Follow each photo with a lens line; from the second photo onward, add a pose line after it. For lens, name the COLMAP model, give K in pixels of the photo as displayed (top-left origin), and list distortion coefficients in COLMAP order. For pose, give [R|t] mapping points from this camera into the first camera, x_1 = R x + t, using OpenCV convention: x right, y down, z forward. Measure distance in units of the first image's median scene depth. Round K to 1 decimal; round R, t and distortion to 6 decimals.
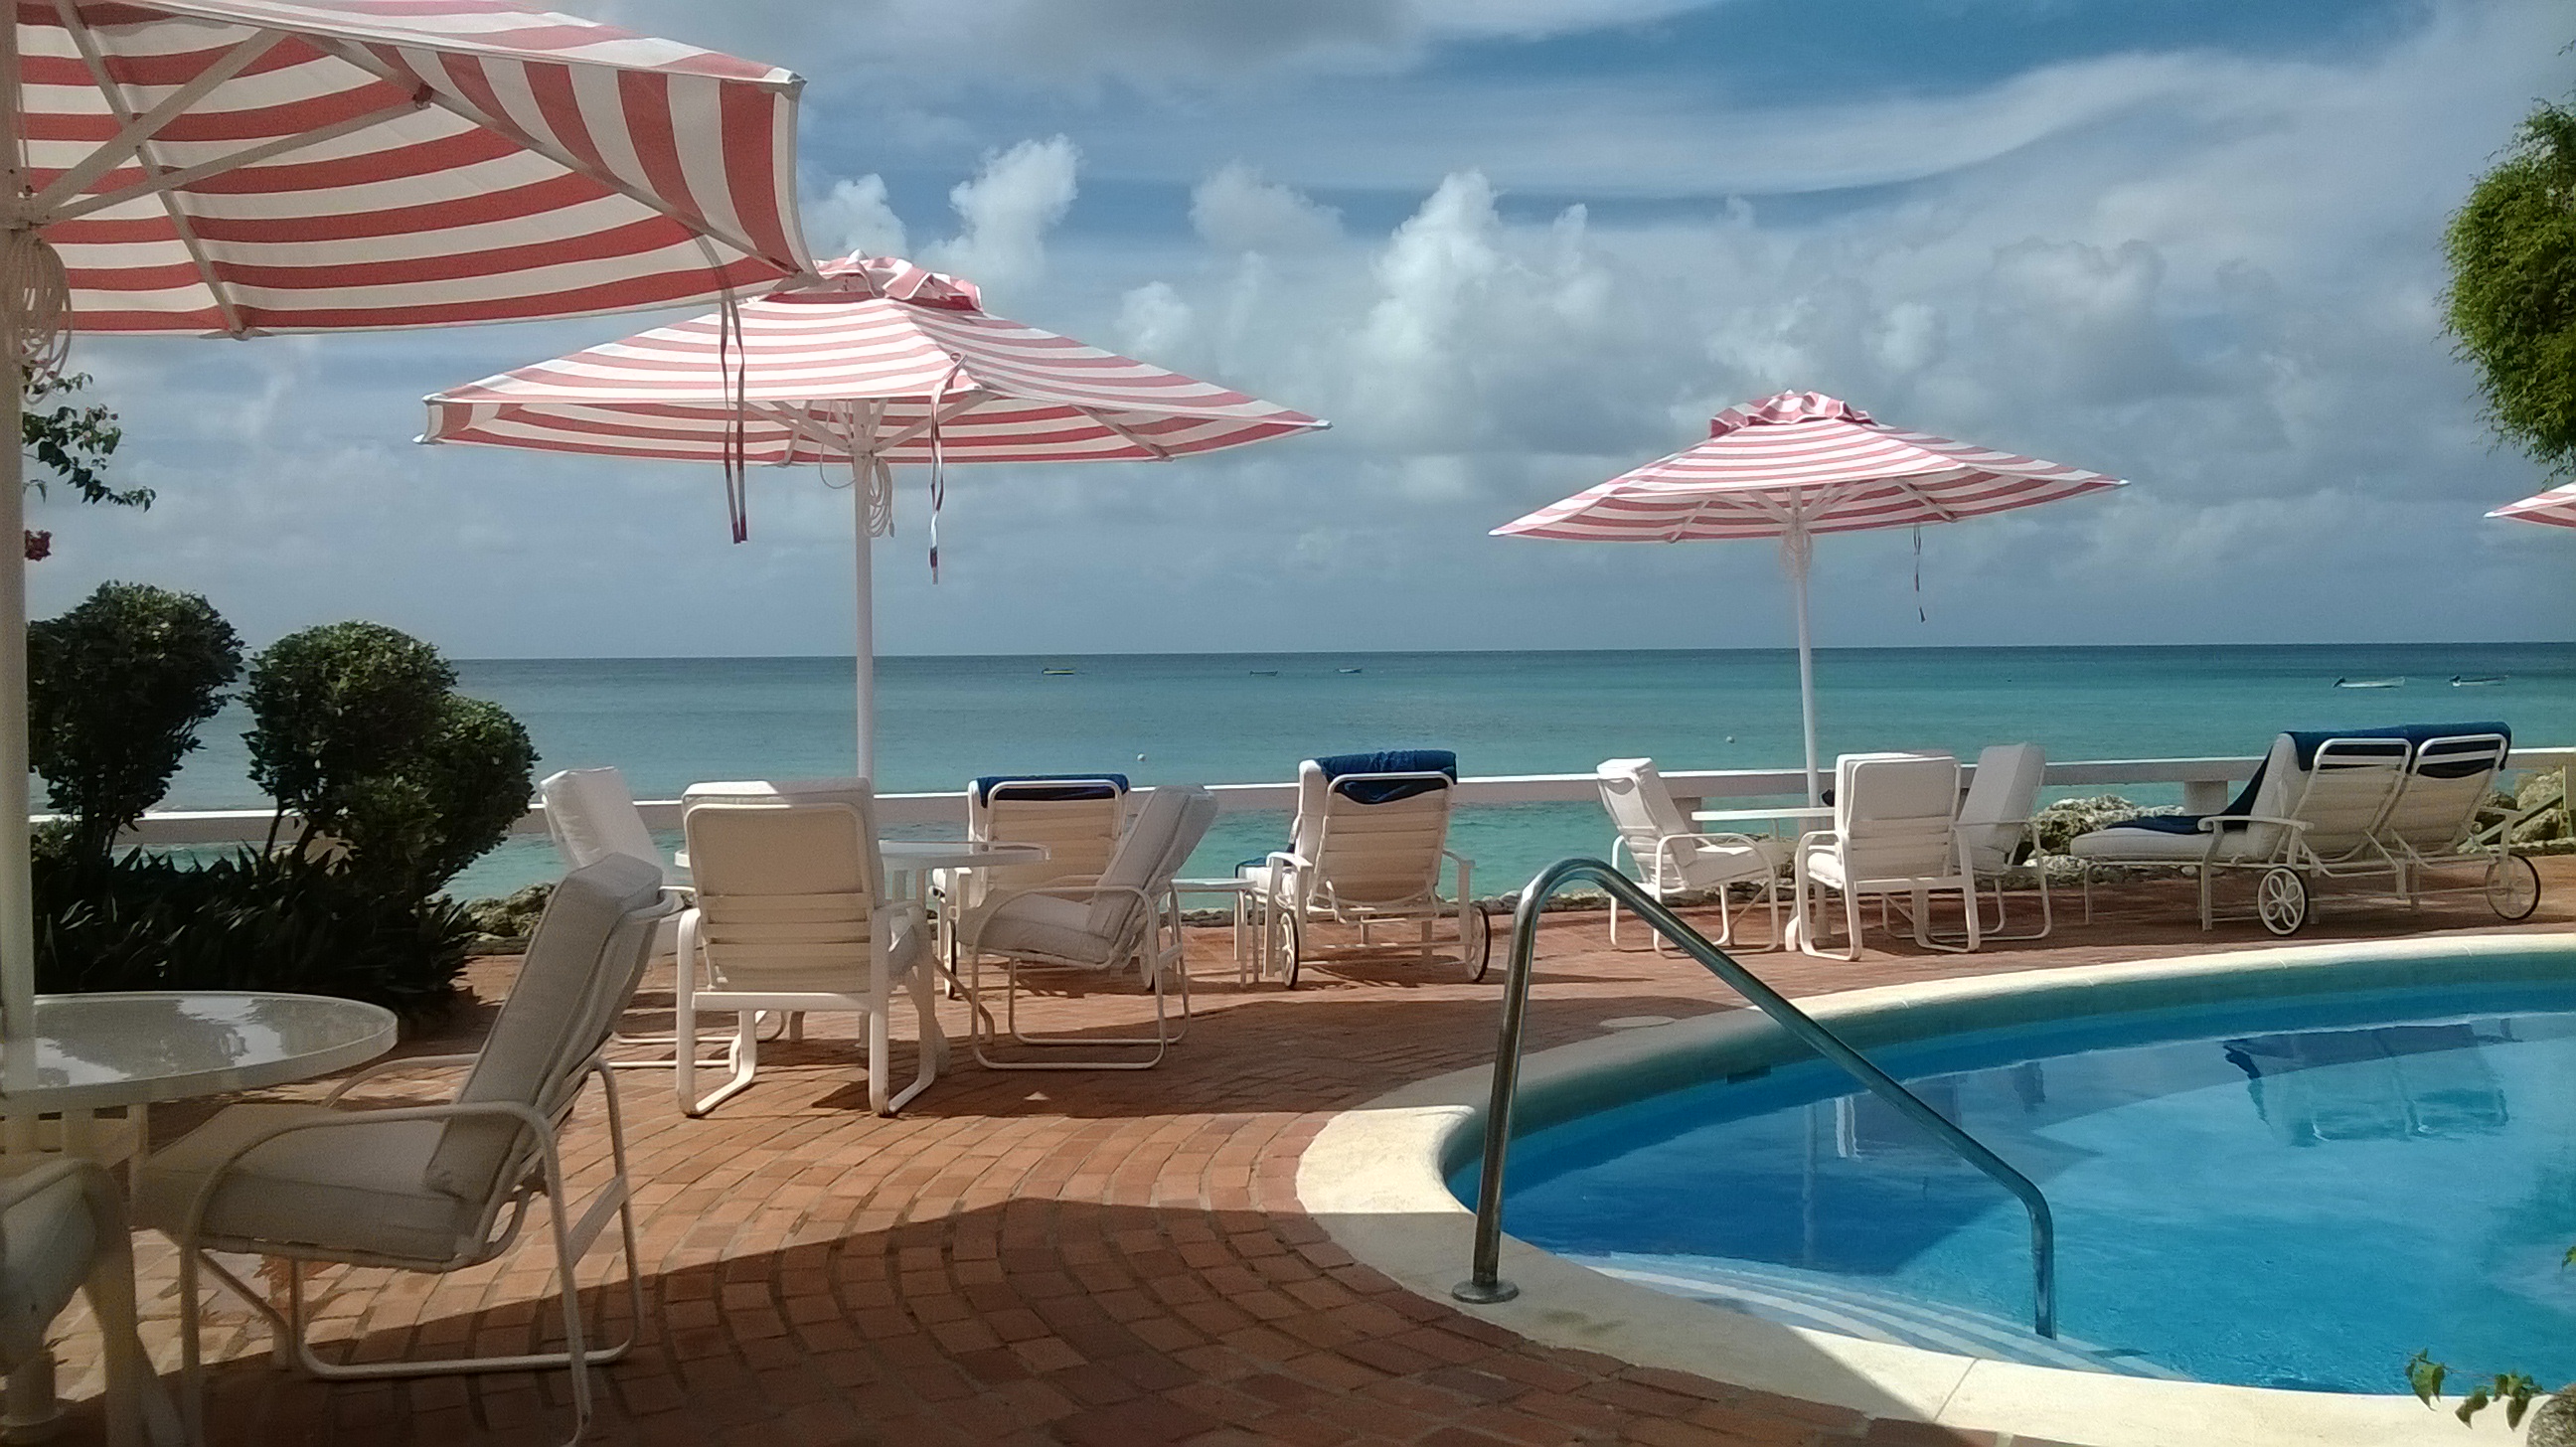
lens RADIAL K [[2357.8, 0, 1288.0], [0, 2357.8, 723.5], [0, 0, 1]] dist [0.004189, -0.087632]
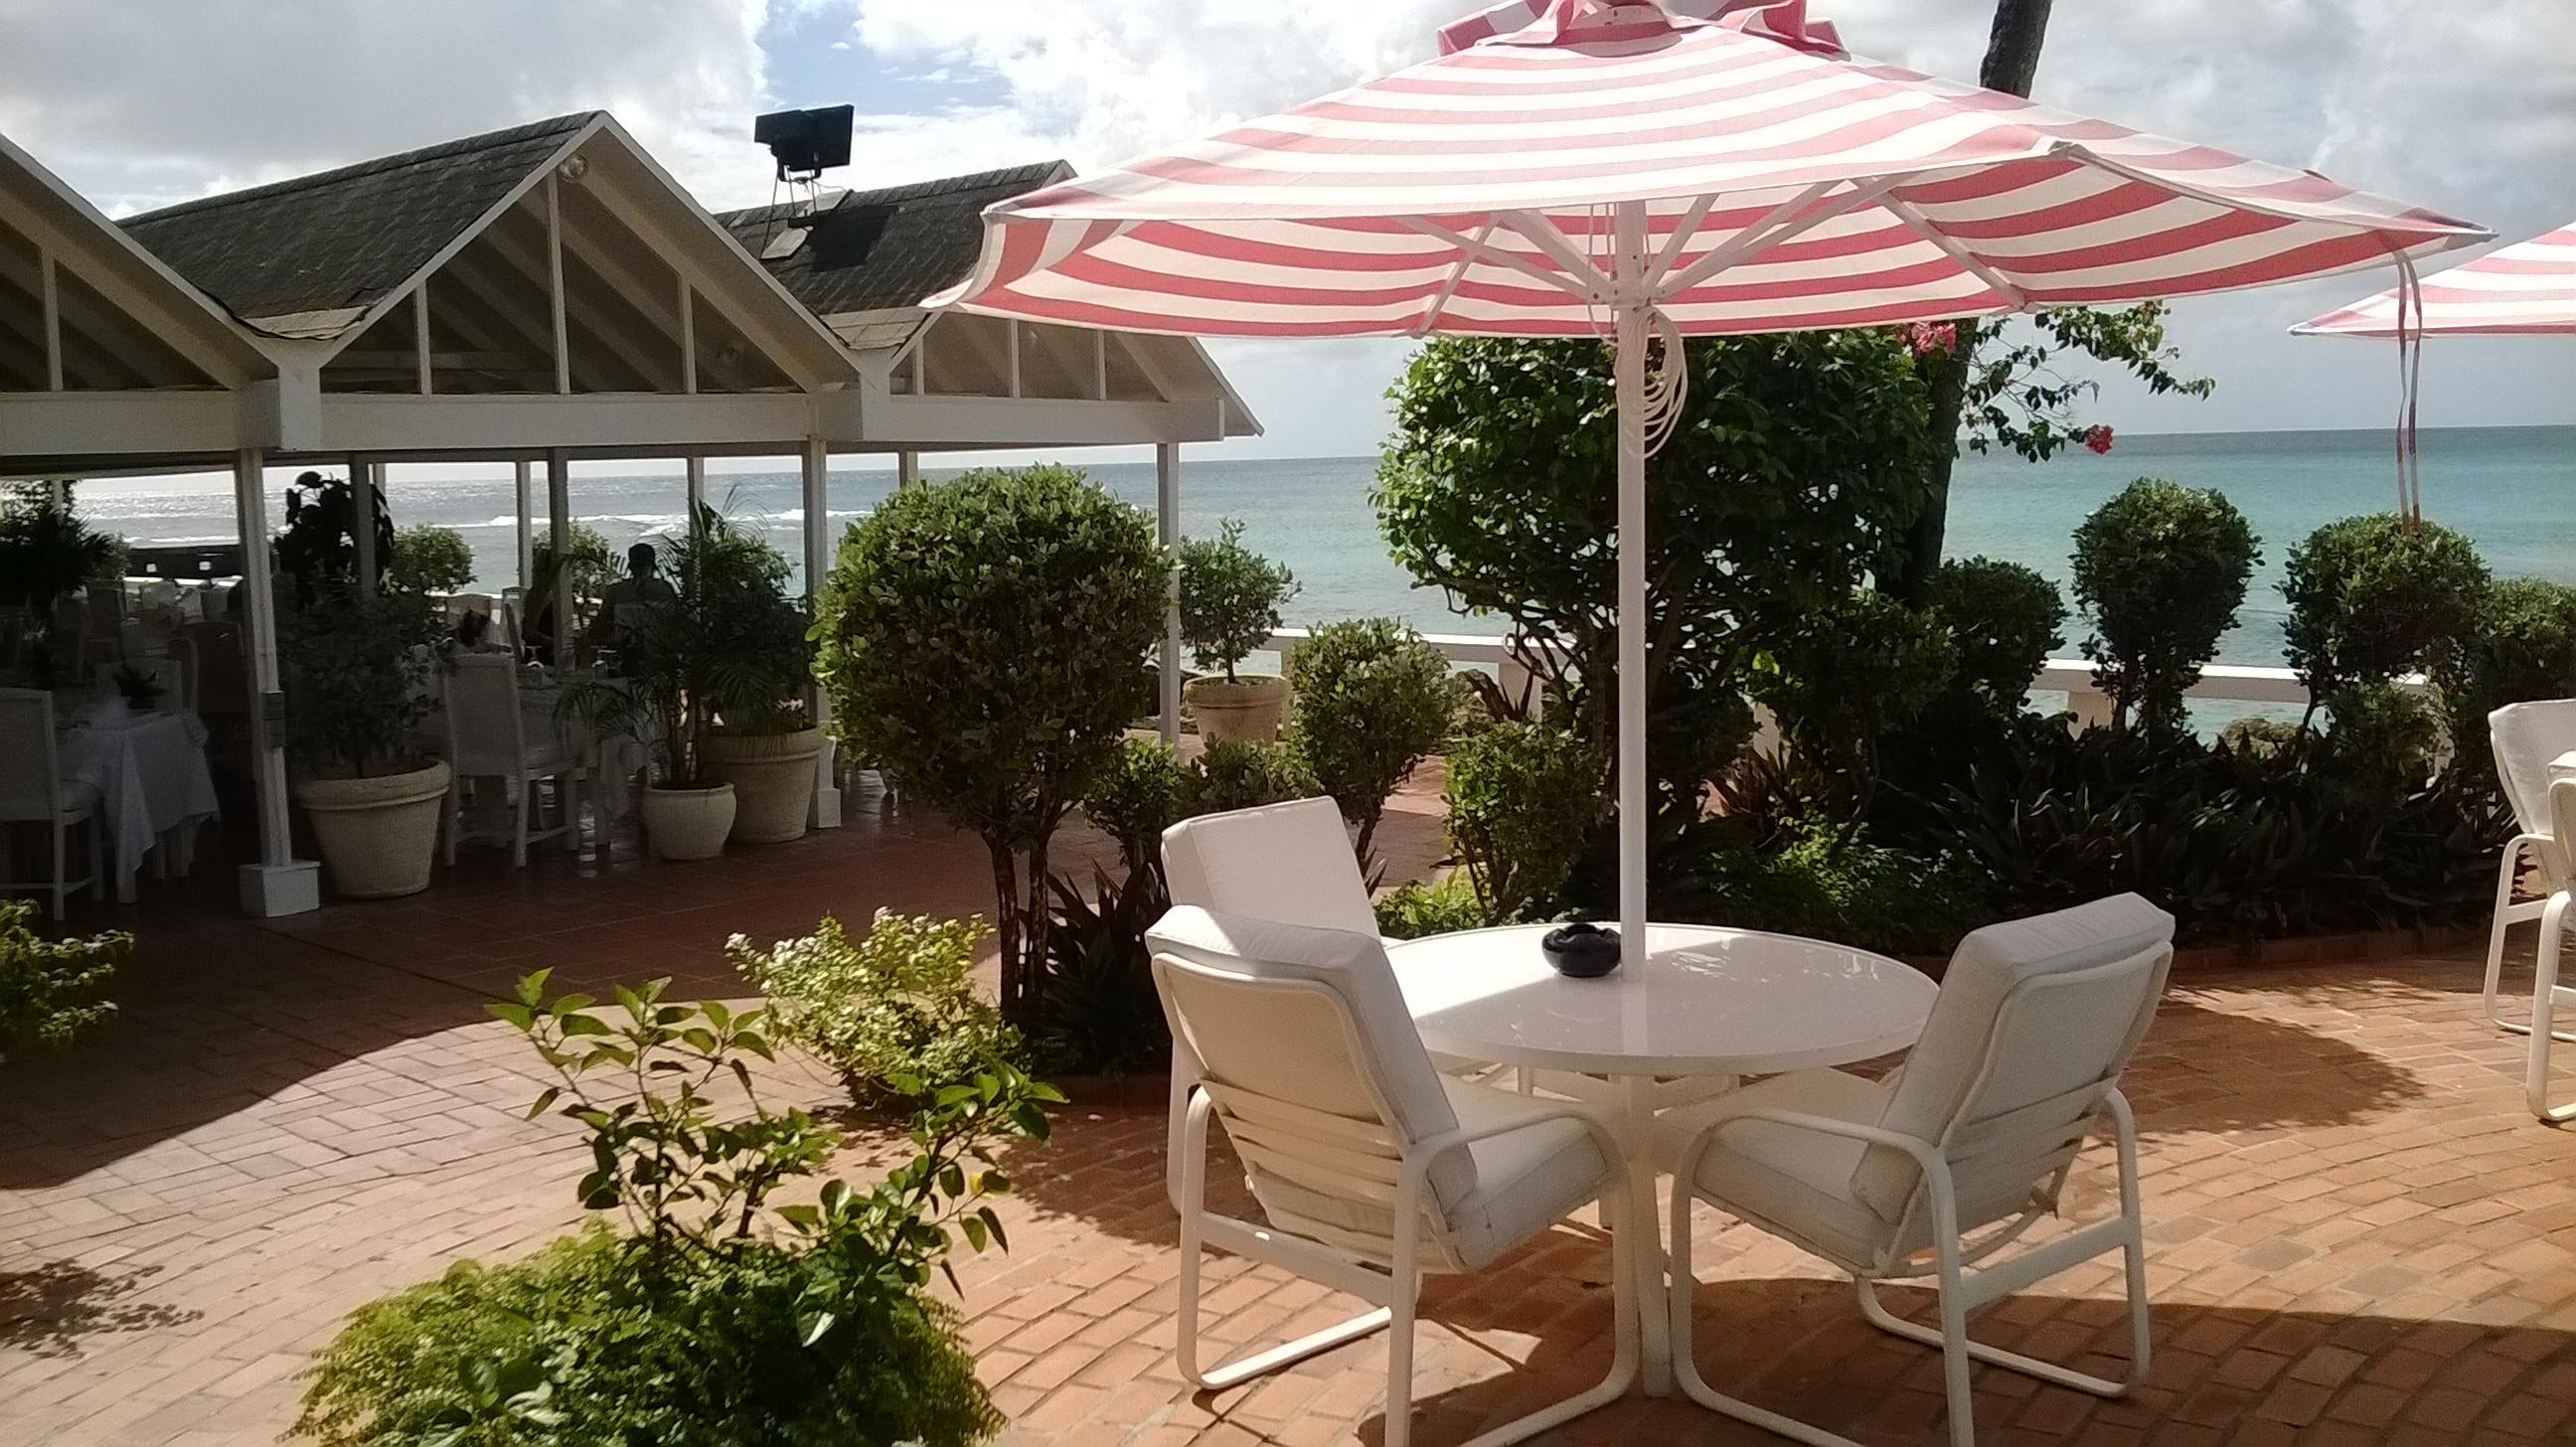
lens RADIAL K [[2357.8, 0, 1288.0], [0, 2357.8, 723.5], [0, 0, 1]] dist [0.004189, -0.087632]
pose [[0.512165, 0.101065, -0.852920, 0.214788], [0.004124, 0.992752, 0.120111, -0.080417], [0.858877, -0.065034, 0.508036, 0.130610]]
